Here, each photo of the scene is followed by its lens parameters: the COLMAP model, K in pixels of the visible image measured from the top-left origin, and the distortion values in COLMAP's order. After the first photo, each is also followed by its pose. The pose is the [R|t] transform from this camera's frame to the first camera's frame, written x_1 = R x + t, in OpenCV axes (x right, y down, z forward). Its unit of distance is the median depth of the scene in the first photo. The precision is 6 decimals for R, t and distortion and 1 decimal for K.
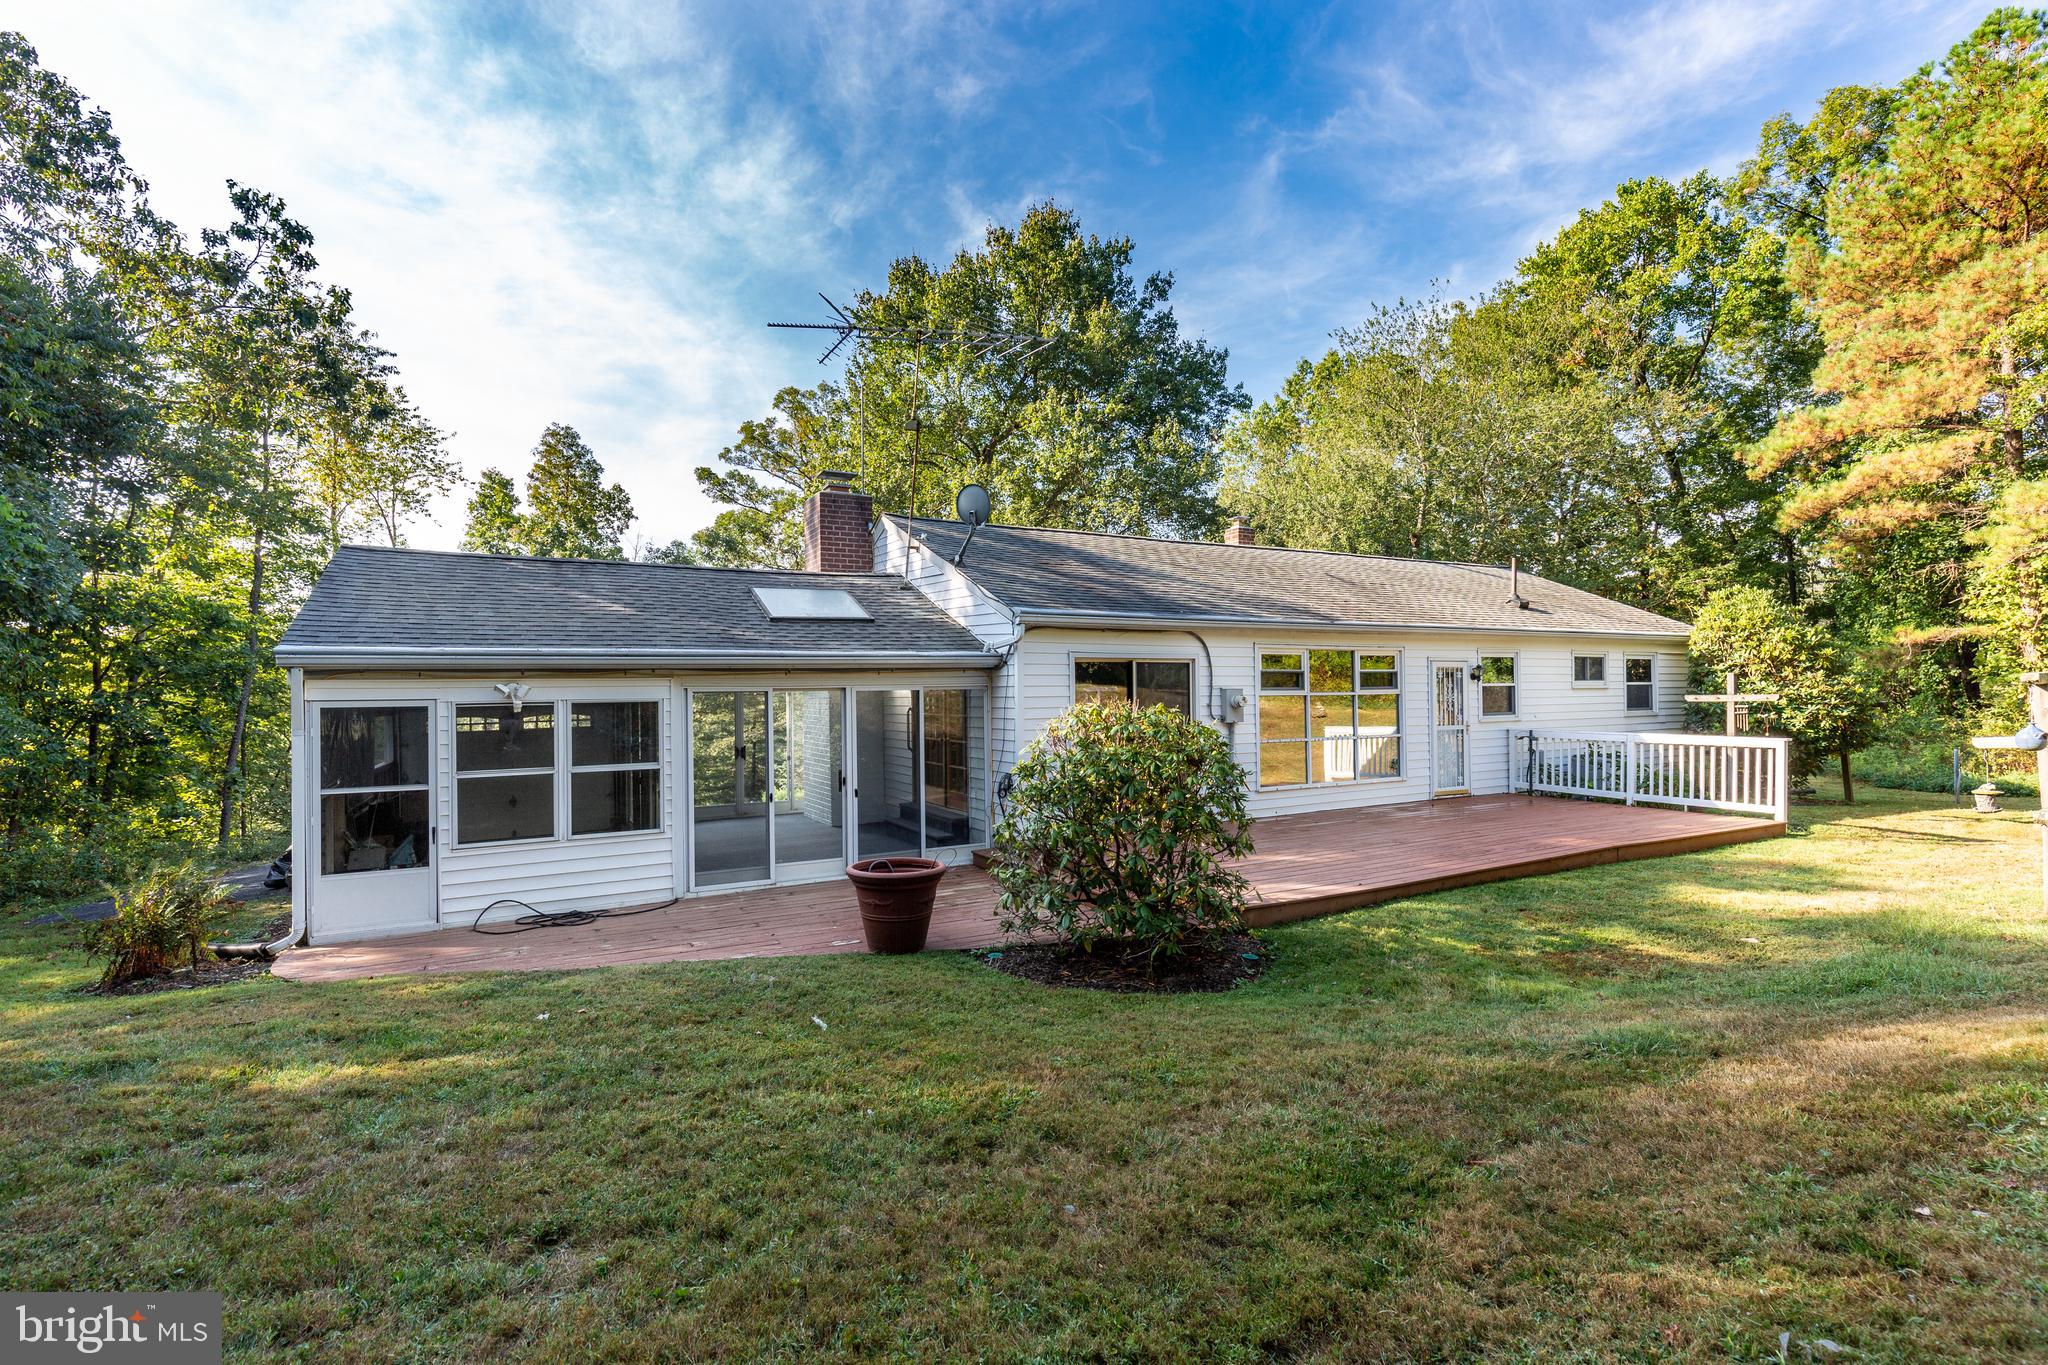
lens RADIAL K [[915.4, 0, 1027.5], [0, 915.4, 689.1], [0, 0, 1]] dist [0.005680, 0.000854]
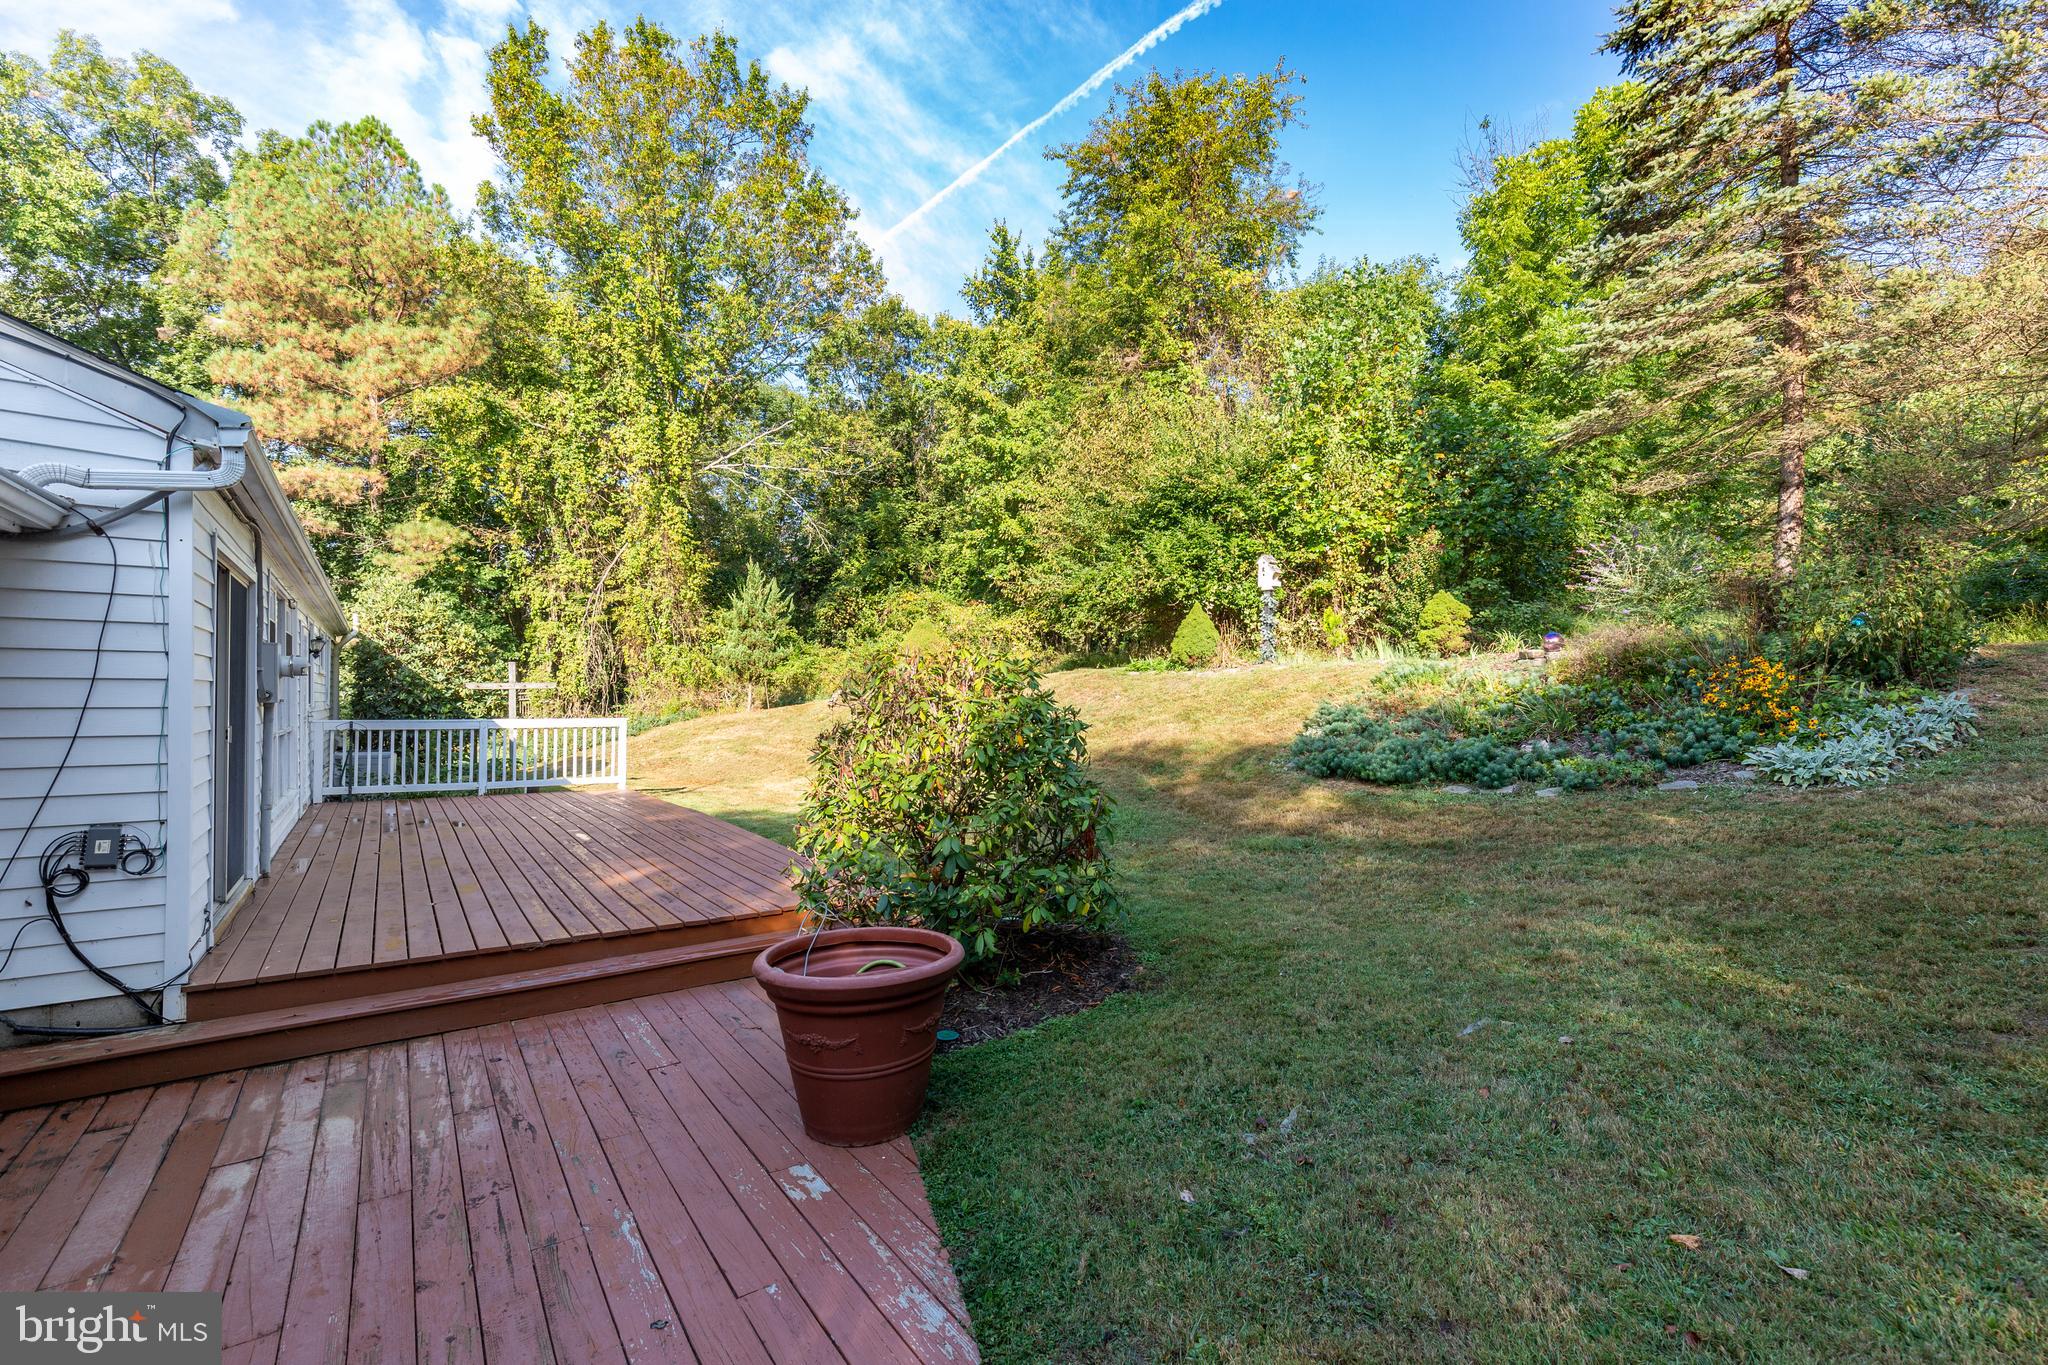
lens RADIAL K [[915.4, 0, 1027.5], [0, 915.4, 689.1], [0, 0, 1]] dist [0.005680, 0.000854]
pose [[-0.112243, 0.019695, 0.993486, -0.307304], [-0.002941, 0.999793, -0.020153, 0.028682], [-0.993676, -0.005184, -0.112161, 0.461852]]
